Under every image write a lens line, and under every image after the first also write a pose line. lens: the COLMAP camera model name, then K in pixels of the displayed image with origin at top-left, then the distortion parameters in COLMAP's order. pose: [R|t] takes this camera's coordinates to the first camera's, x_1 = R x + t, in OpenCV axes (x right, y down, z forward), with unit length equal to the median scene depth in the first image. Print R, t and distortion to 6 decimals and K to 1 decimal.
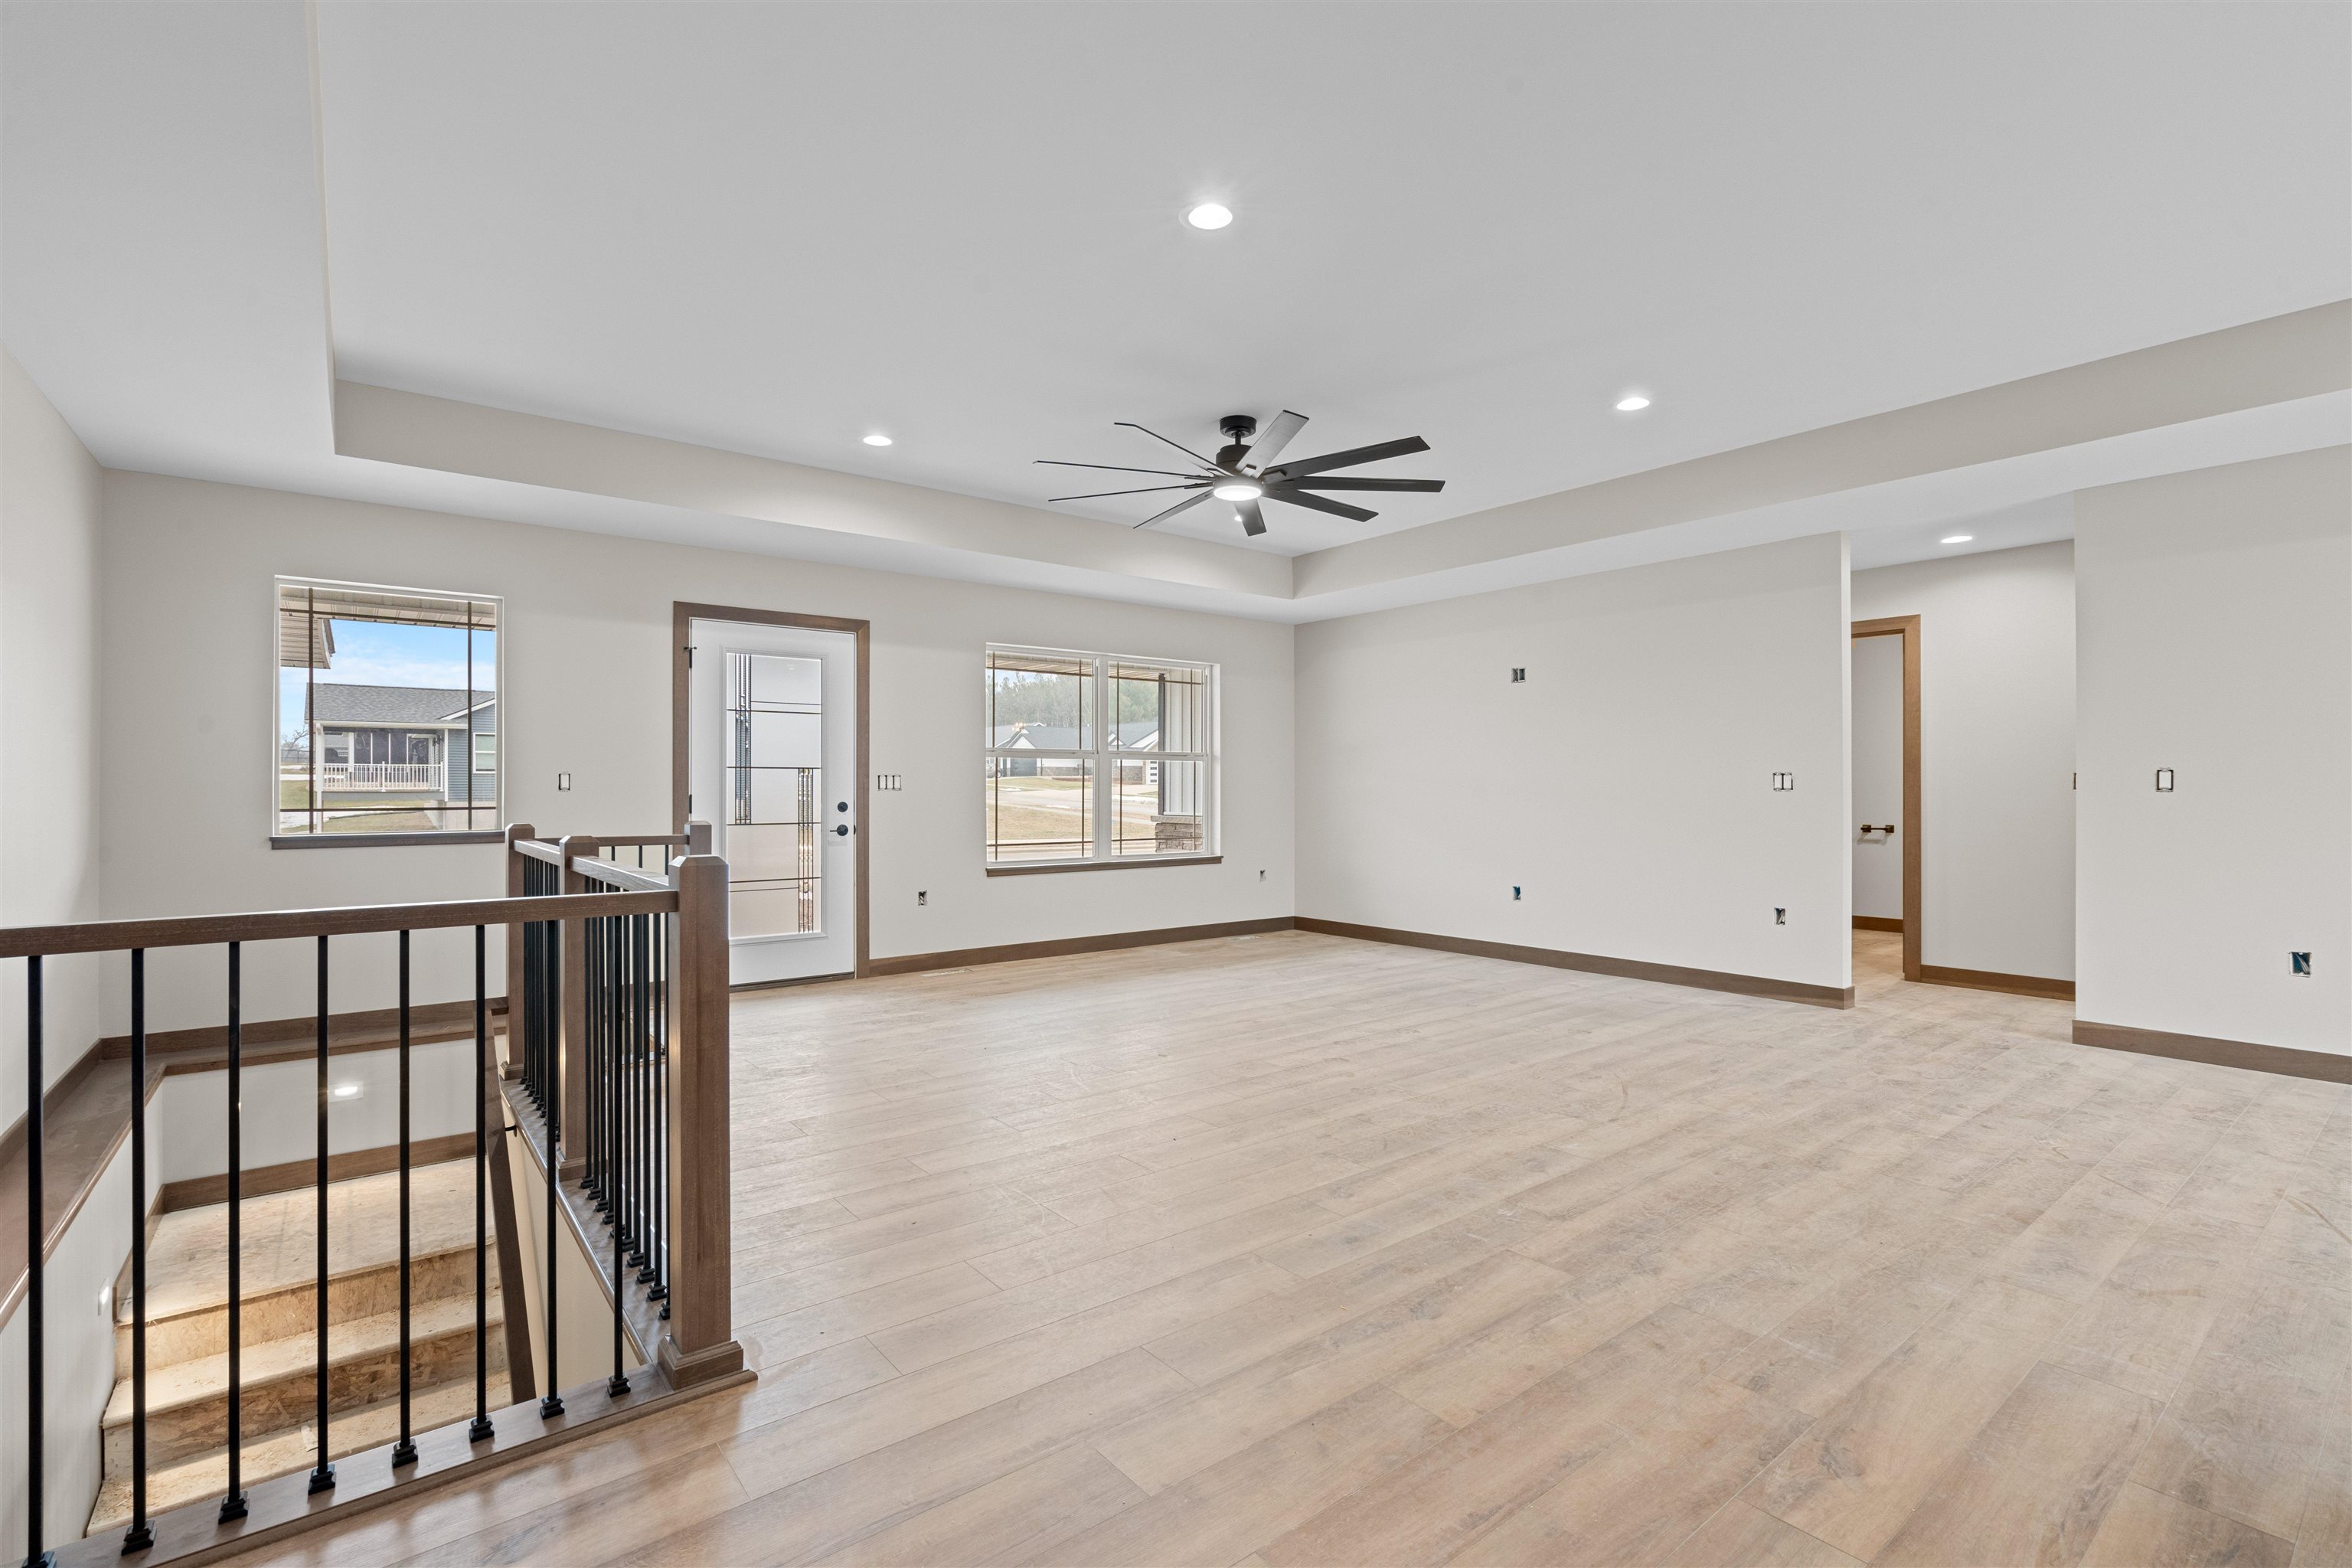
lens RADIAL K [[1060.2, 0, 1176.1], [0, 1060.2, 785.1], [0, 0, 1]] dist [-0.004812, 0.001366]
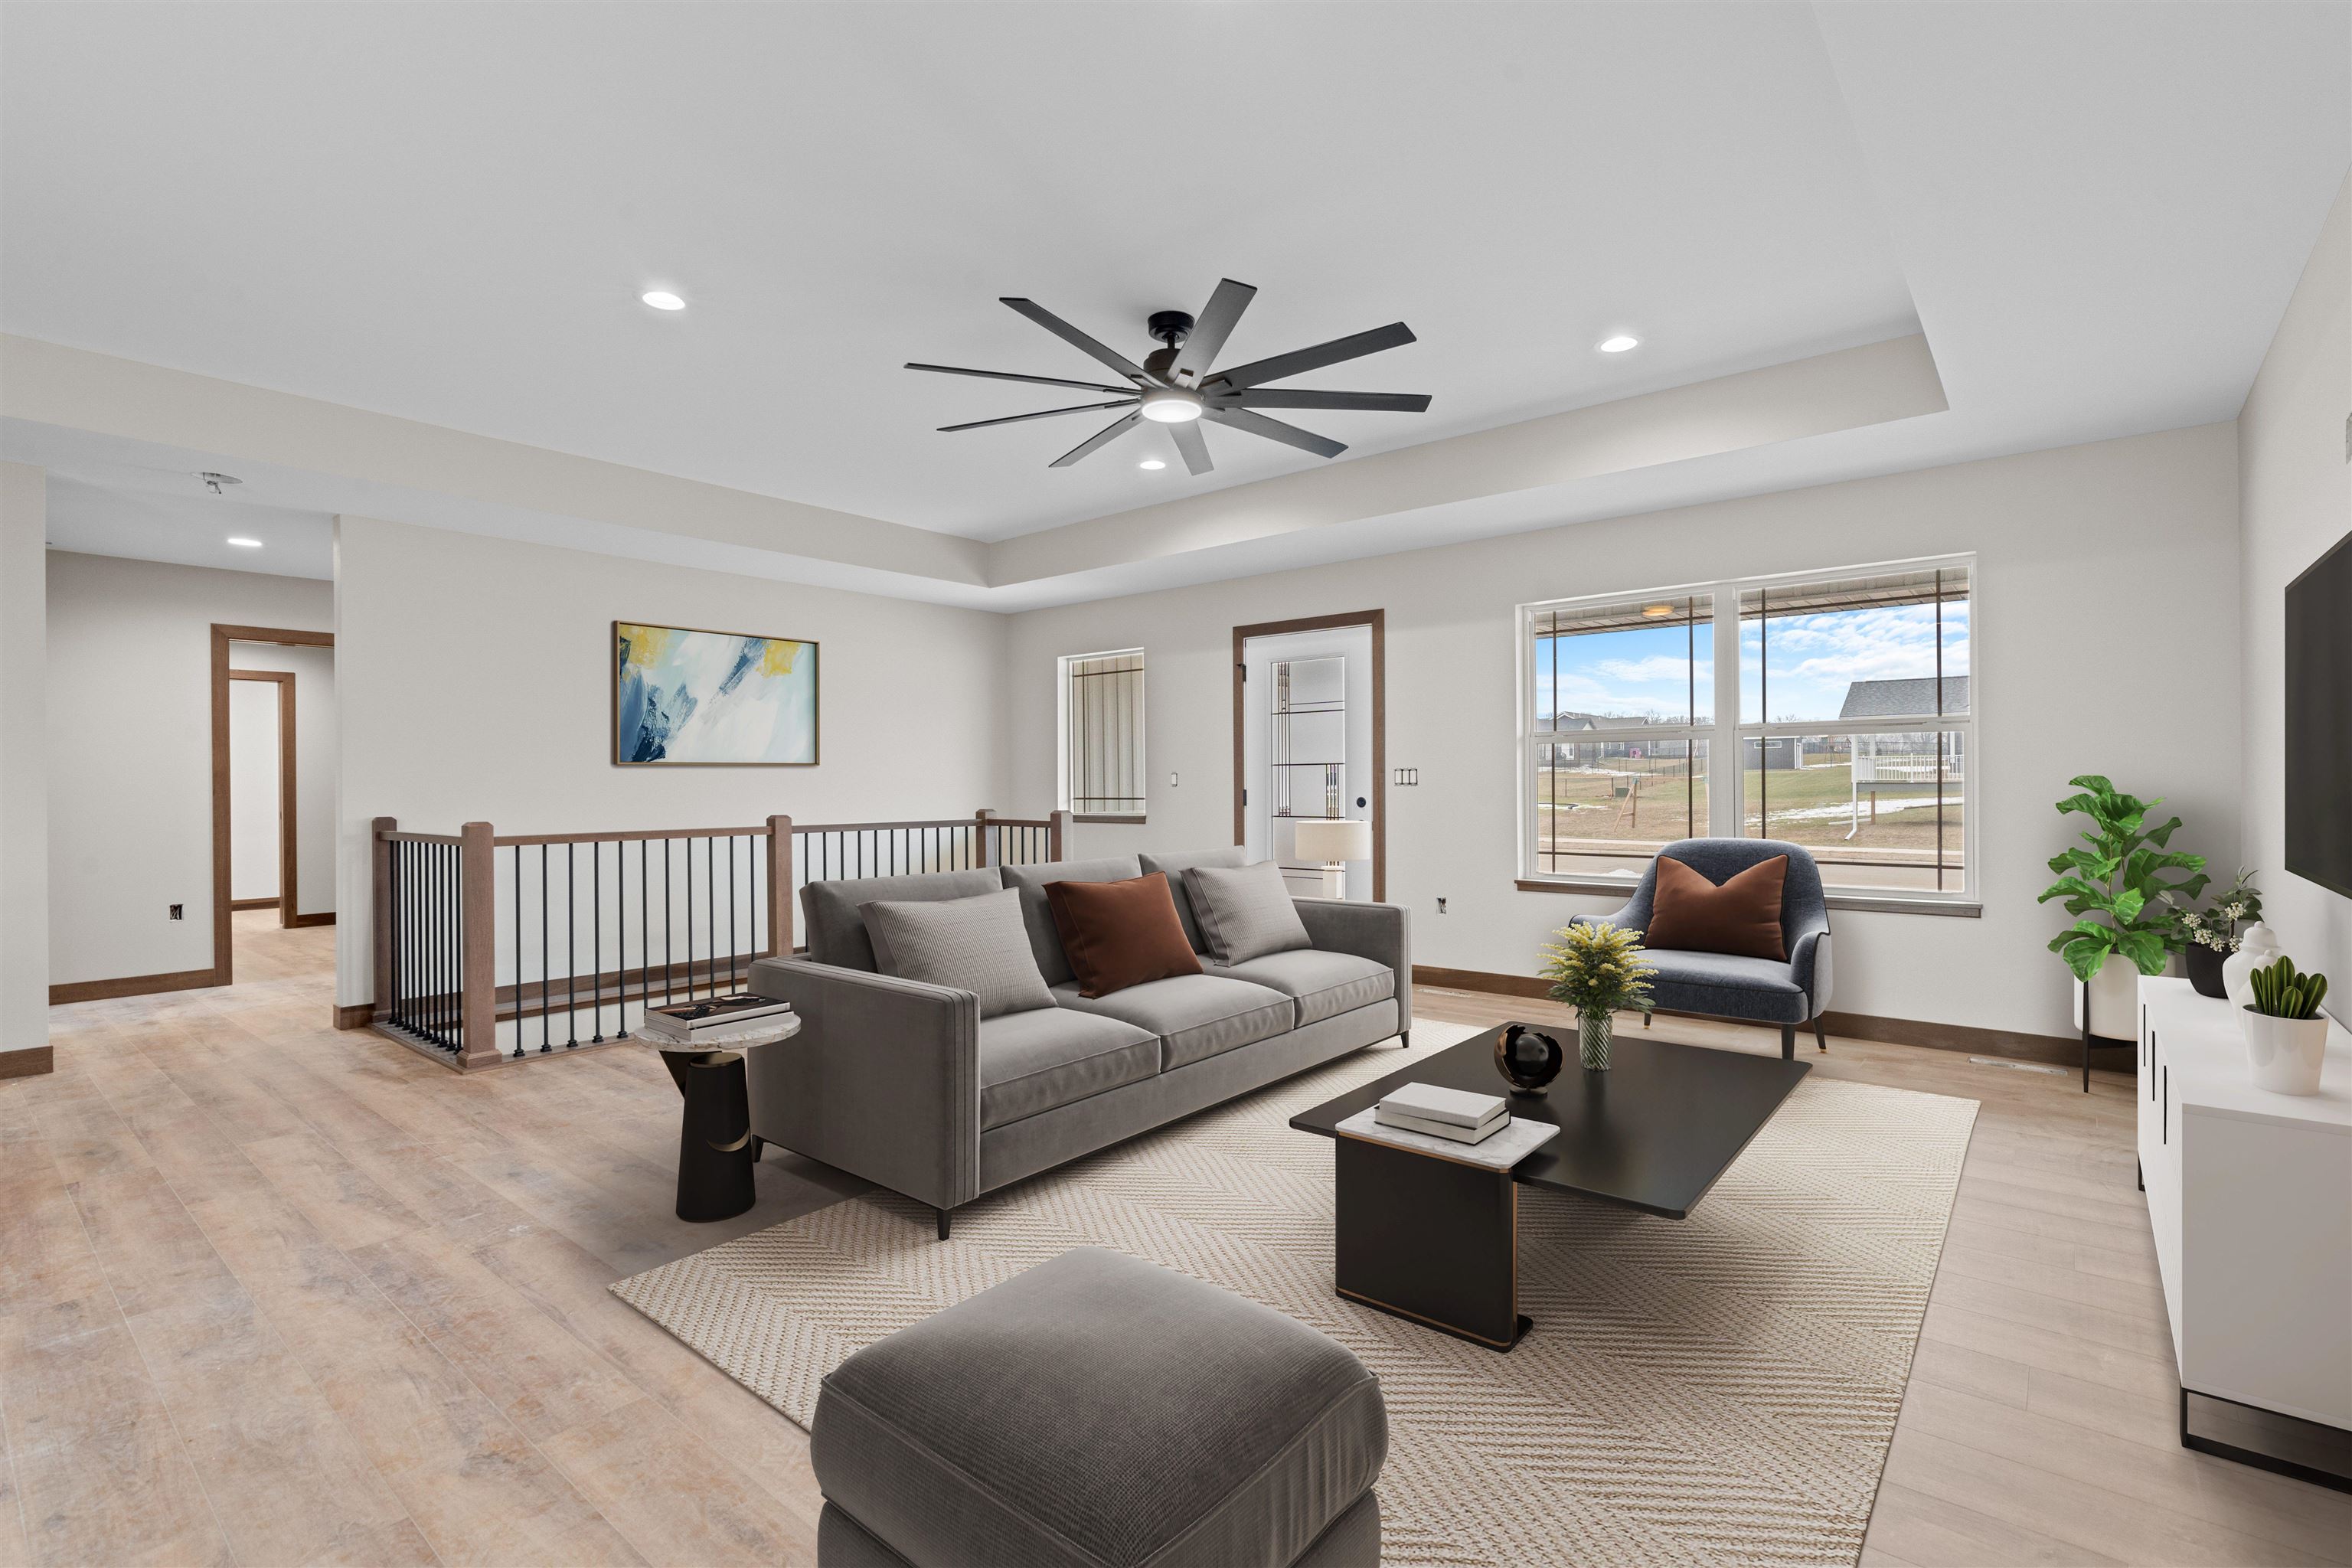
lens RADIAL K [[1060.2, 0, 1178.8], [0, 1060.2, 789.4], [0, 0, 1]] dist [-0.004812, 0.001366]
pose [[0.216544, 0.004298, -0.976263, 1.389346], [0.009633, 0.999932, 0.006539, 0.001258], [0.976225, -0.010820, 0.216488, 1.390490]]
